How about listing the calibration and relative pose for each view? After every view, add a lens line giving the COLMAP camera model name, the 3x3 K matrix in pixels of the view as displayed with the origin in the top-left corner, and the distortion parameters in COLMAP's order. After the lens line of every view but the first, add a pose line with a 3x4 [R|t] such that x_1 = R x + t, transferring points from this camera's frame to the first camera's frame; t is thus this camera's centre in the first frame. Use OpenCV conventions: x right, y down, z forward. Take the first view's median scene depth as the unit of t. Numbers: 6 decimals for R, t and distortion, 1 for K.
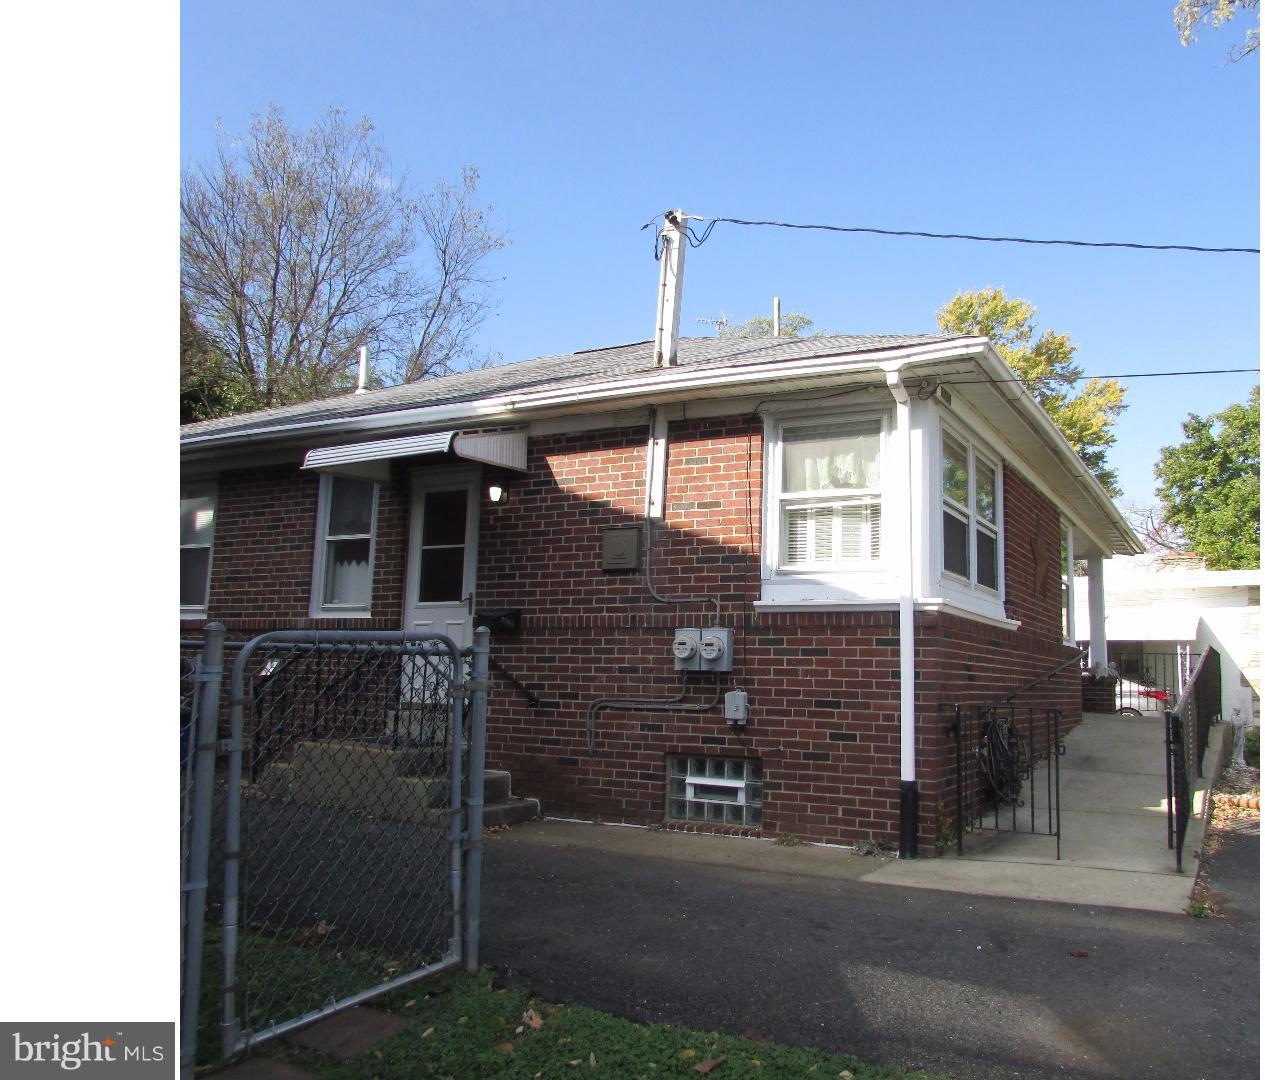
lens RADIAL K [[1060.4, 0, 632.5], [0, 1060.4, 540.0], [0, 0, 1]] dist [-0.040176, 0.006299]
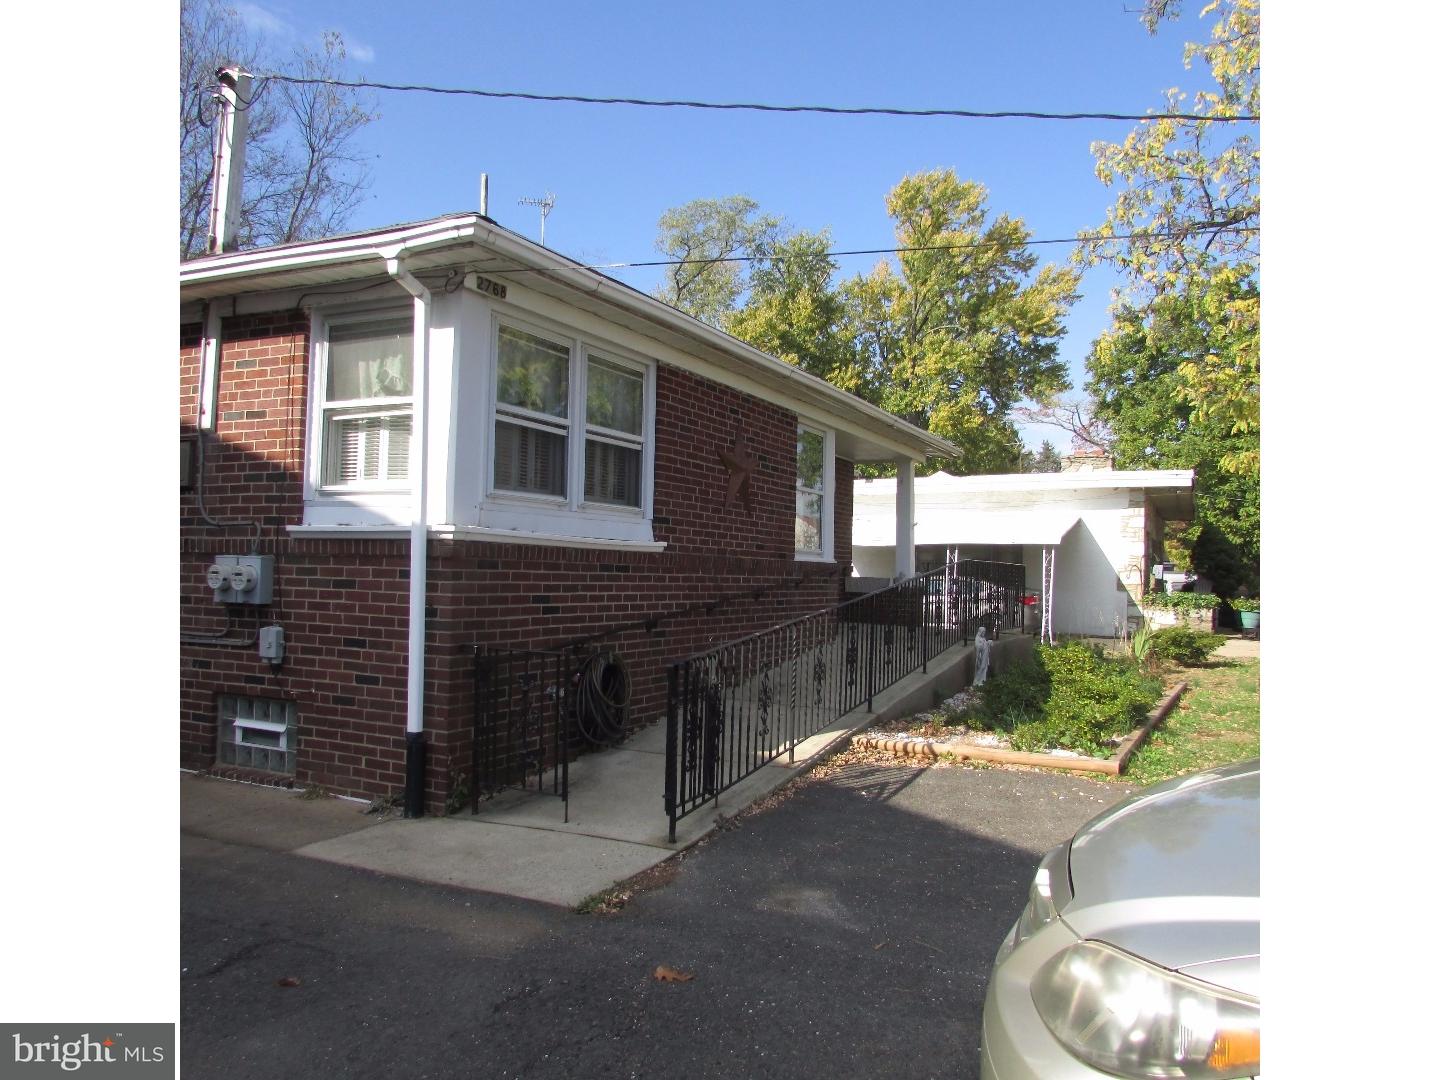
lens RADIAL K [[1039.8, 0, 720.0], [0, 1039.8, 540.0], [0, 0, 1]] dist [-0.024556, 0.003519]
pose [[0.999872, -0.001261, 0.015953, 0.450556], [-0.000459, 0.994225, 0.107313, -0.022450], [-0.015996, -0.107306, 0.994097, 0.133397]]
